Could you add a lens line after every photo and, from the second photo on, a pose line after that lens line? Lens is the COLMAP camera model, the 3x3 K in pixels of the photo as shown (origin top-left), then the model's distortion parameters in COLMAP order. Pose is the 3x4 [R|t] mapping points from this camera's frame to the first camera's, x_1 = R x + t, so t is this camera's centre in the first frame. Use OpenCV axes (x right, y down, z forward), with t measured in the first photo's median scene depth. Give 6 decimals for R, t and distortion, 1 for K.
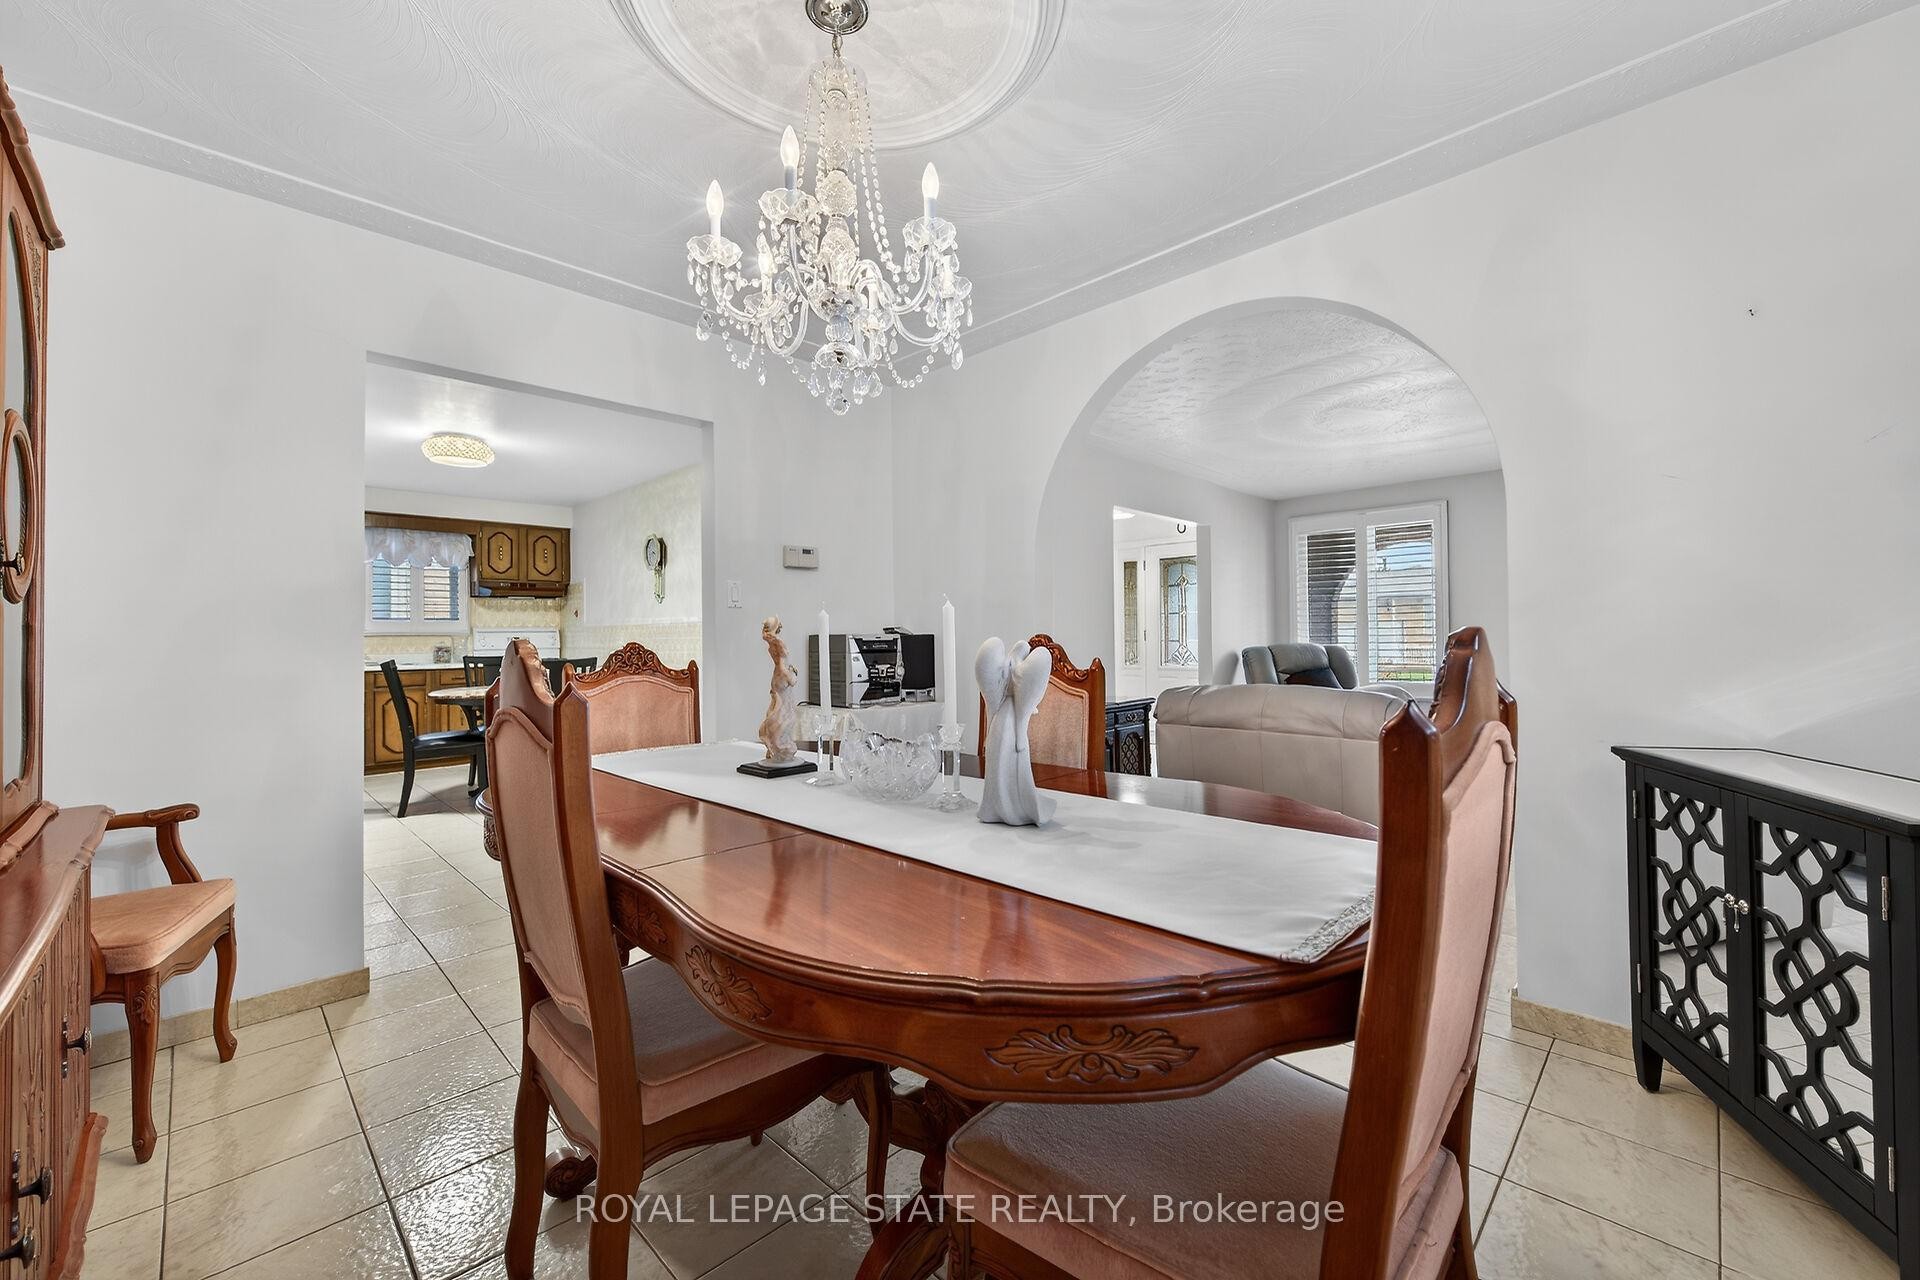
lens RADIAL K [[786.3, 0, 960.0], [0, 786.3, 640.0], [0, 0, 1]] dist [-0.001448, -0.000330]
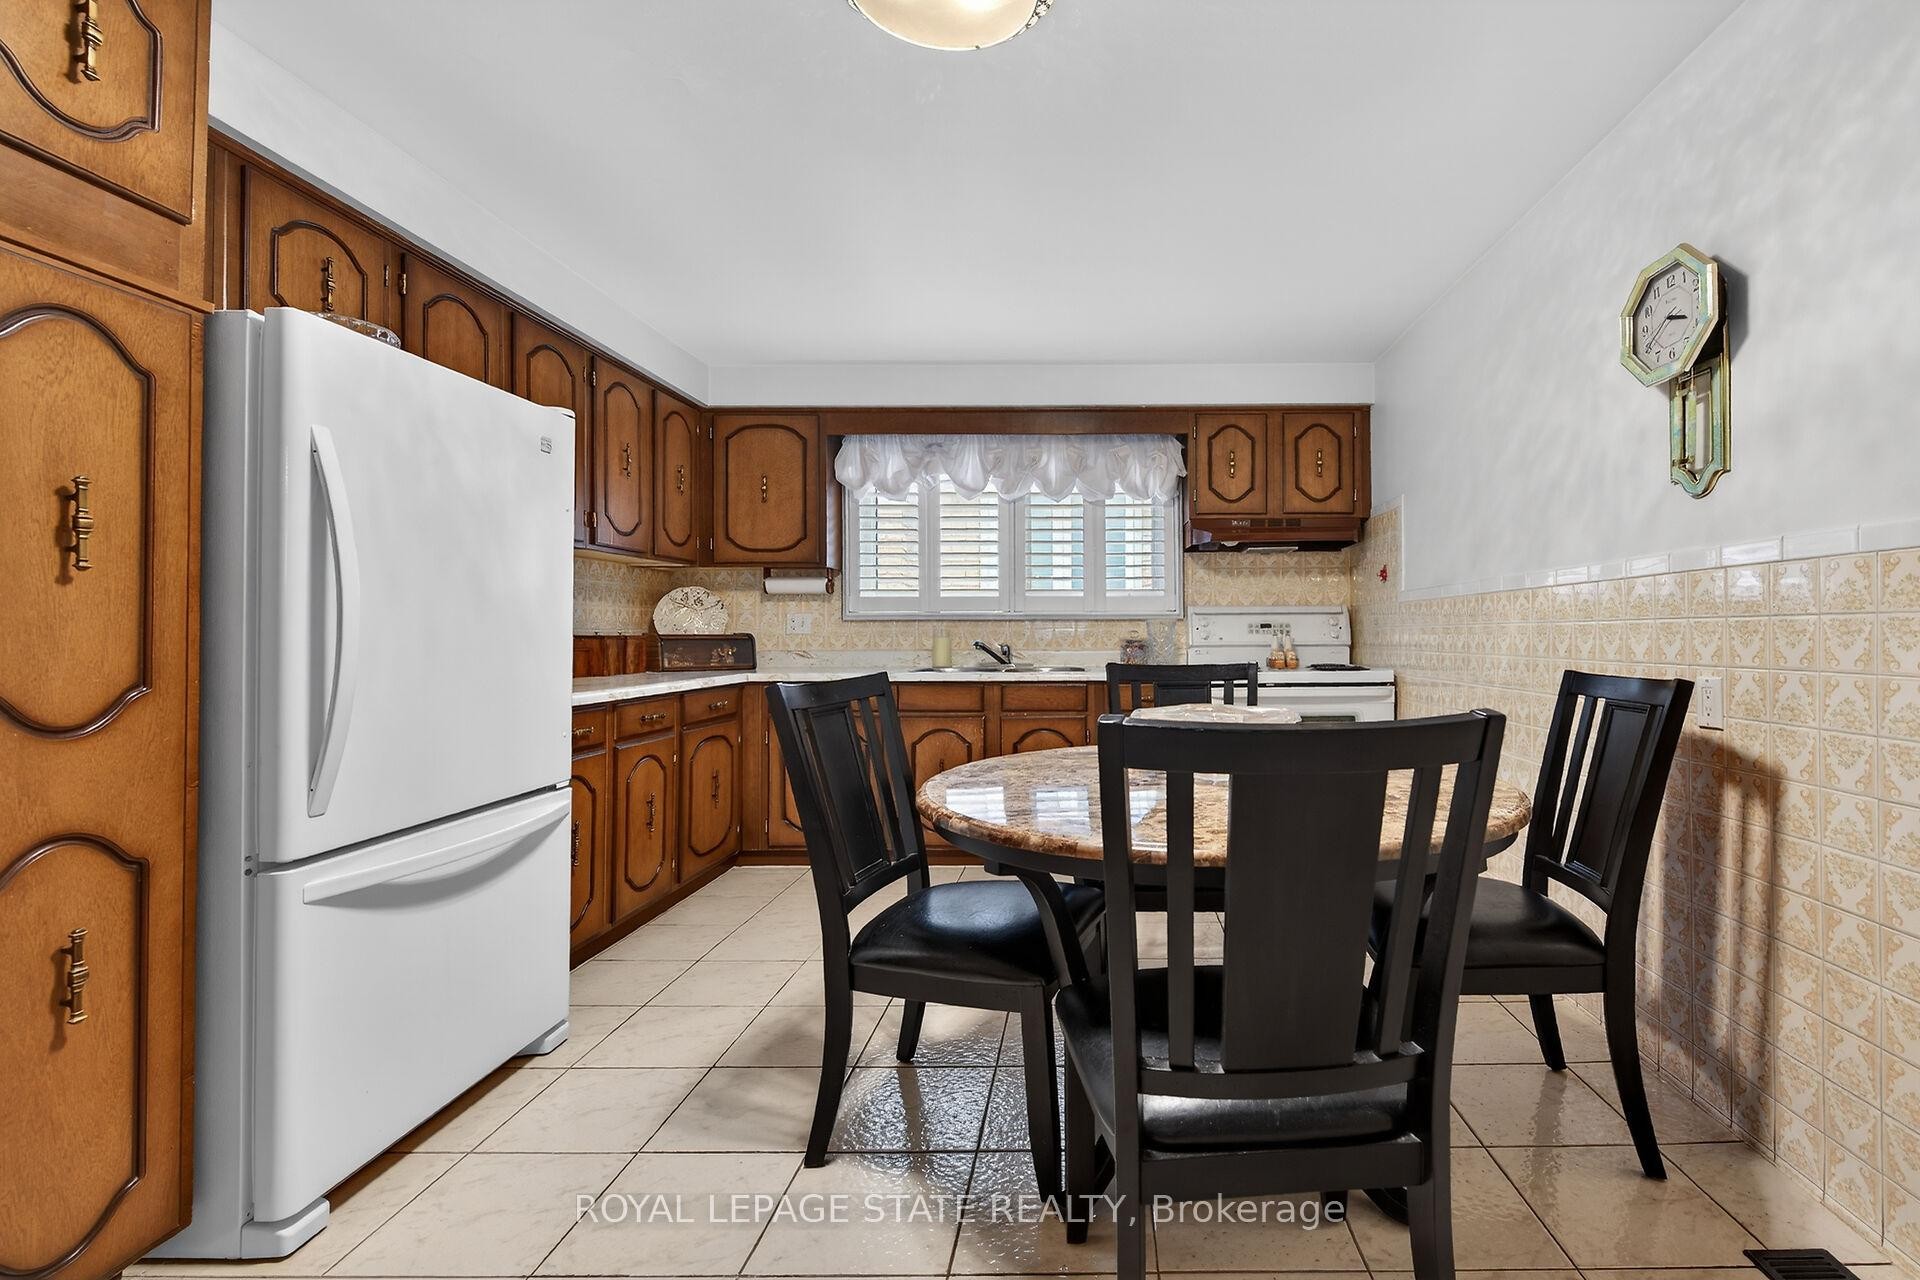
lens RADIAL K [[682.8, 0, 952.6], [0, 682.8, 625.2], [0, 0, 1]] dist [-0.000420, -0.000024]
pose [[0.527432, 0.004117, -0.849587, -0.290105], [-0.007692, 0.999970, 0.000071, -0.000581], [0.849563, 0.006498, 0.527448, 0.593469]]
